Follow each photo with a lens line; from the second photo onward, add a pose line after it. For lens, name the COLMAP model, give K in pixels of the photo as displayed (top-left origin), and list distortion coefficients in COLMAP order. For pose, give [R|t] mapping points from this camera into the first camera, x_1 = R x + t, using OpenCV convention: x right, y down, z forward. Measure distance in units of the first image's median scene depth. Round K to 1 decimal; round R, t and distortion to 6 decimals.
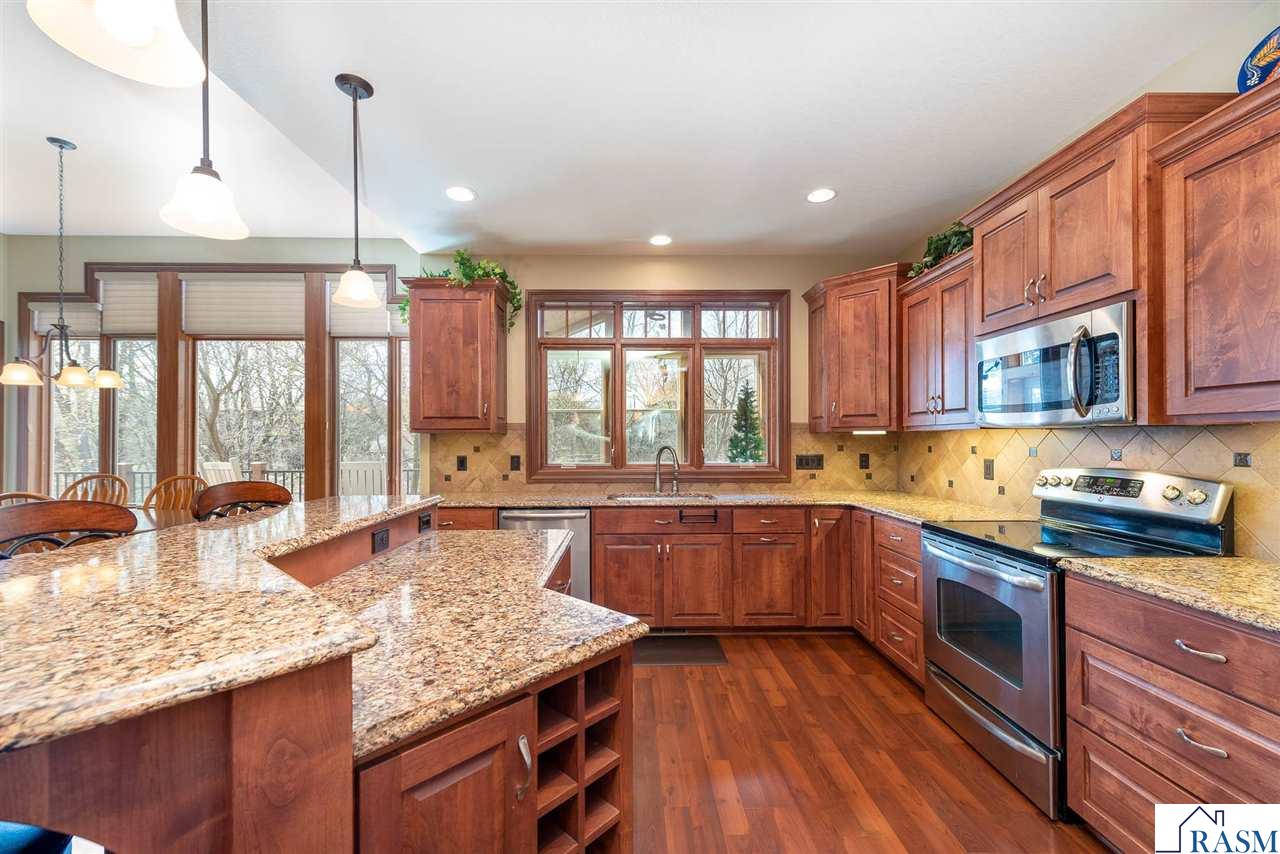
lens RADIAL K [[504.9, 0, 636.2], [0, 504.9, 437.0], [0, 0, 1]] dist [0.012419, -0.000384]
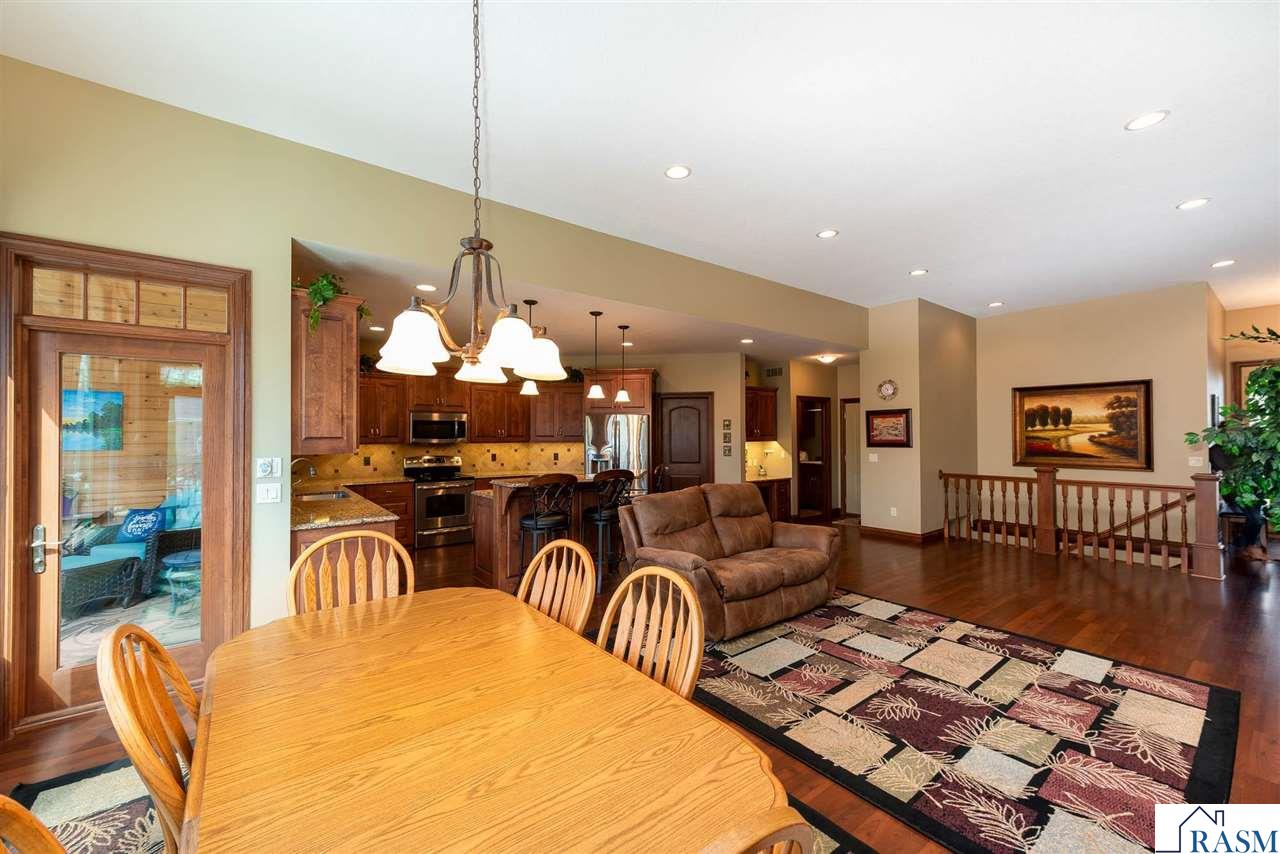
lens RADIAL K [[504.9, 0, 645.4], [0, 504.9, 426.7], [0, 0, 1]] dist [0.012419, -0.000384]
pose [[-0.599393, 0.015701, 0.800301, -1.580313], [0.001064, 0.999822, -0.018818, -0.040456], [-0.800454, -0.010428, -0.599303, 1.138429]]
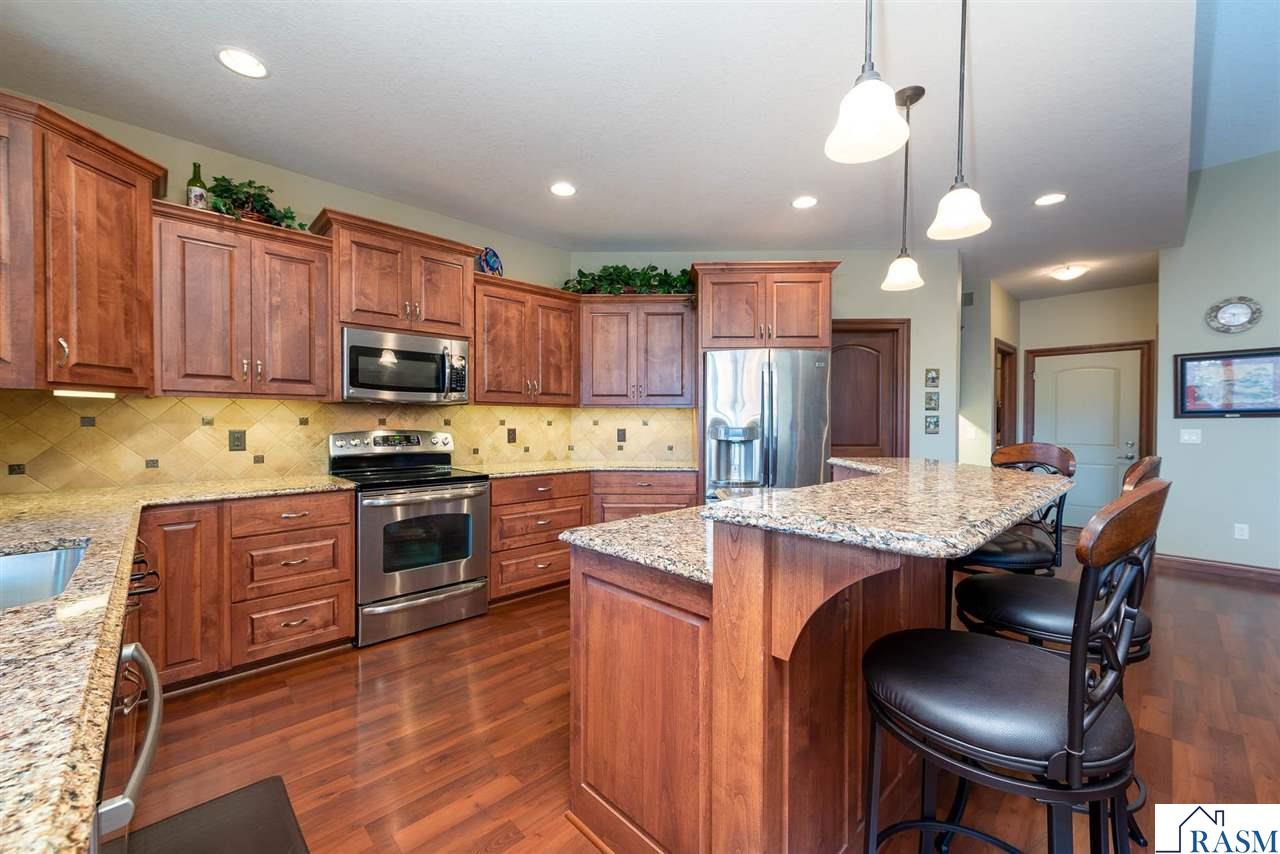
lens RADIAL K [[504.9, 0, 639.1], [0, 504.9, 428.0], [0, 0, 1]] dist [0.012419, -0.000384]
pose [[-0.678016, -0.005079, 0.735030, -0.459718], [-0.001813, 0.999985, 0.005238, 0.027393], [-0.735045, 0.002219, -0.678015, 0.911678]]
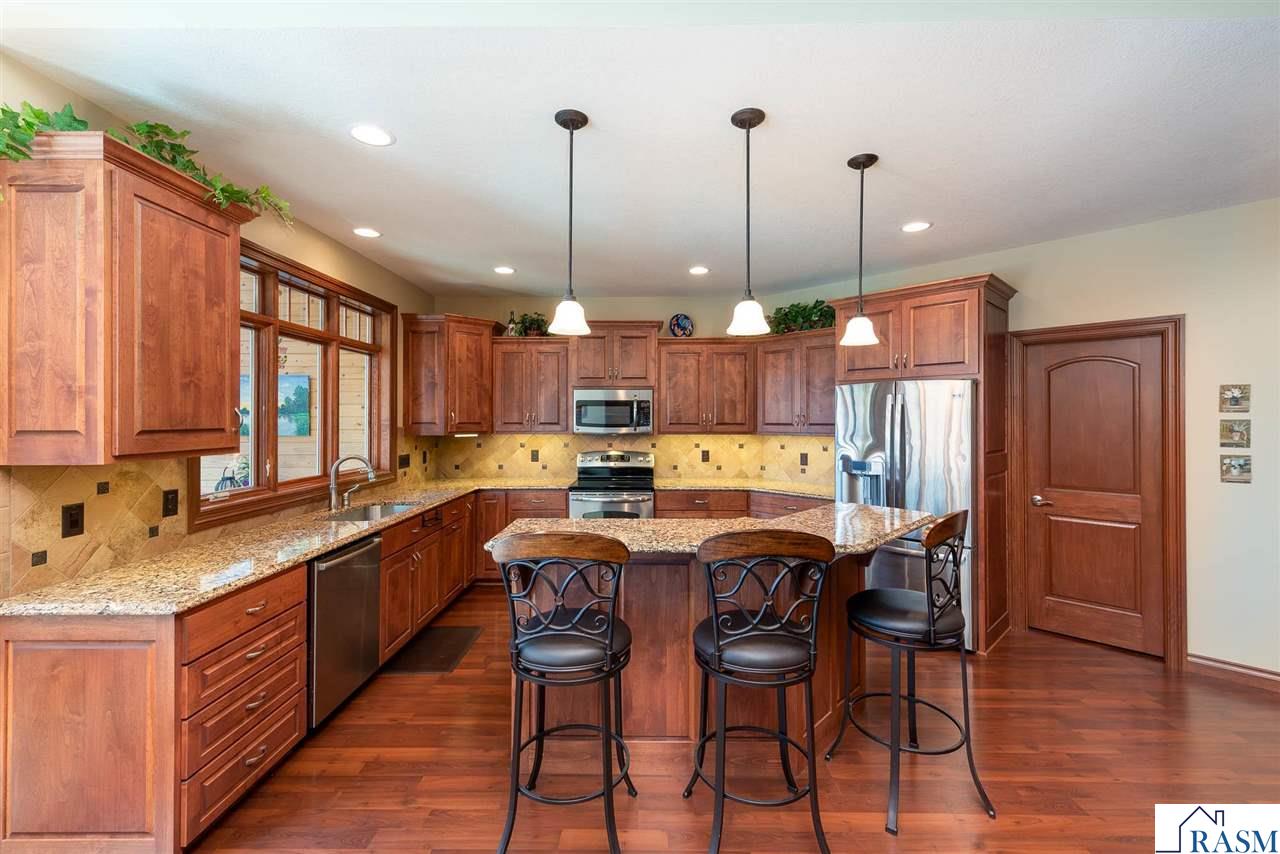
lens RADIAL K [[536.4, 0, 644.3], [0, 536.4, 418.8], [0, 0, 1]] dist [0.012924, -0.000210]
pose [[0.022448, 0.001198, 0.999747, -0.948290], [-0.003771, 0.999992, -0.001113, -0.052396], [-0.999741, -0.003745, 0.022452, 0.485322]]
